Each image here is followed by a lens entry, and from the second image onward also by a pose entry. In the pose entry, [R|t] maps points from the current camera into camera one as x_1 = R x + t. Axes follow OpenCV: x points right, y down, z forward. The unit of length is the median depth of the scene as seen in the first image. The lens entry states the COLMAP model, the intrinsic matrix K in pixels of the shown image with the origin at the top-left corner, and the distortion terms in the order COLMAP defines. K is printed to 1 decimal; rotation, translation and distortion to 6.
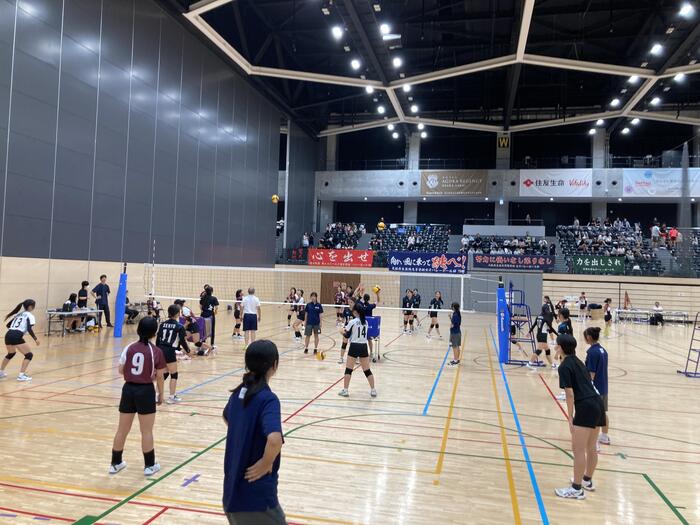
lens RADIAL K [[574.1, 0, 348.3], [0, 574.1, 248.5], [0, 0, 1]] dist [0.044787, -0.080206]
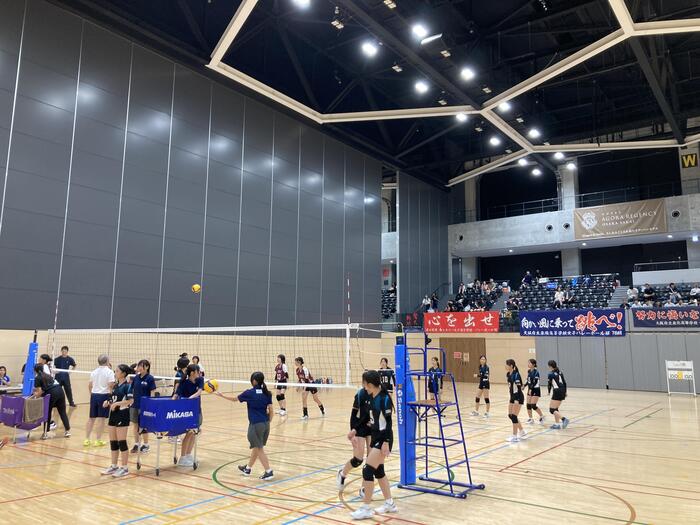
lens RADIAL K [[574.1, 0, 348.3], [0, 574.1, 248.5], [0, 0, 1]] dist [0.044787, -0.080206]
pose [[0.915674, -0.093049, -0.391002, 0.165276], [0.041843, 0.989616, -0.137514, 0.017933], [0.399737, 0.109557, 0.910059, 0.163515]]
